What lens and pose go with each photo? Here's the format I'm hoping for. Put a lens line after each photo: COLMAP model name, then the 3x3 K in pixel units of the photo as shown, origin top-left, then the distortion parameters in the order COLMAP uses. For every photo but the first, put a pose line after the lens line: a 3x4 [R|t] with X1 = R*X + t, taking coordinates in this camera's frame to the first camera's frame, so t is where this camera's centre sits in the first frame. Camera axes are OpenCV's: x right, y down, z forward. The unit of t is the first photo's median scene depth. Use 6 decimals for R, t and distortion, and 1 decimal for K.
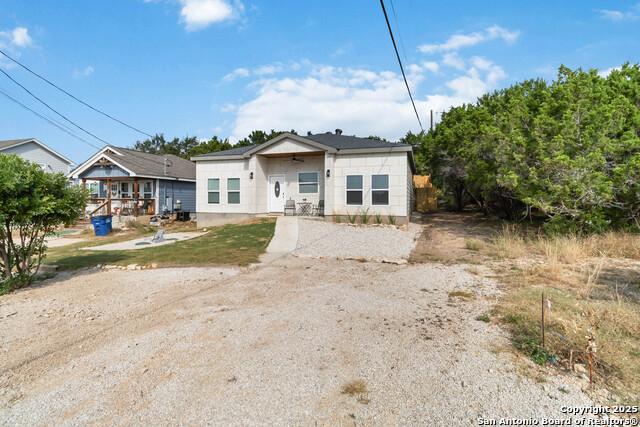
lens RADIAL K [[304.7, 0, 323.9], [0, 304.7, 204.5], [0, 0, 1]] dist [0.002110, 0.000838]
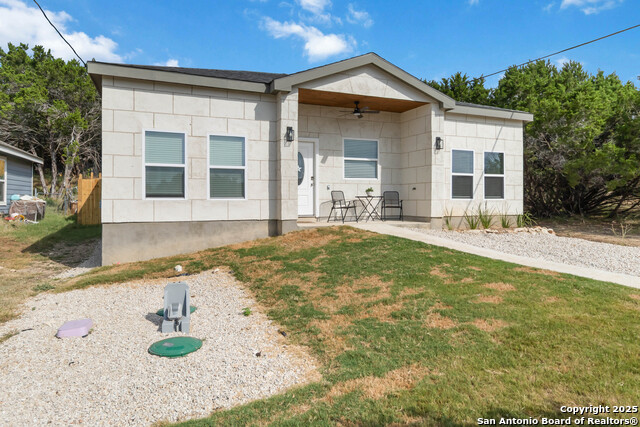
lens RADIAL K [[395.5, 0, 328.1], [0, 395.5, 201.1], [0, 0, 1]] dist [0.001621, 0.000426]
pose [[0.756908, -0.006172, 0.653492, -0.549839], [0.010021, 0.999947, -0.002162, 0.003970], [-0.653444, 0.008185, 0.756930, 0.509316]]
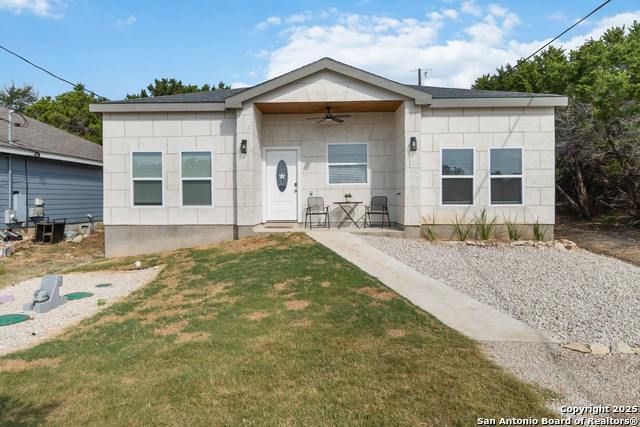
lens RADIAL K [[405.4, 0, 325.7], [0, 405.4, 201.4], [0, 0, 1]] dist [0.001693, 0.000890]
pose [[0.962672, -0.012107, 0.270399, -0.276563], [0.011971, 0.999926, 0.002153, -0.008012], [-0.270405, 0.001164, 0.962746, 0.336886]]
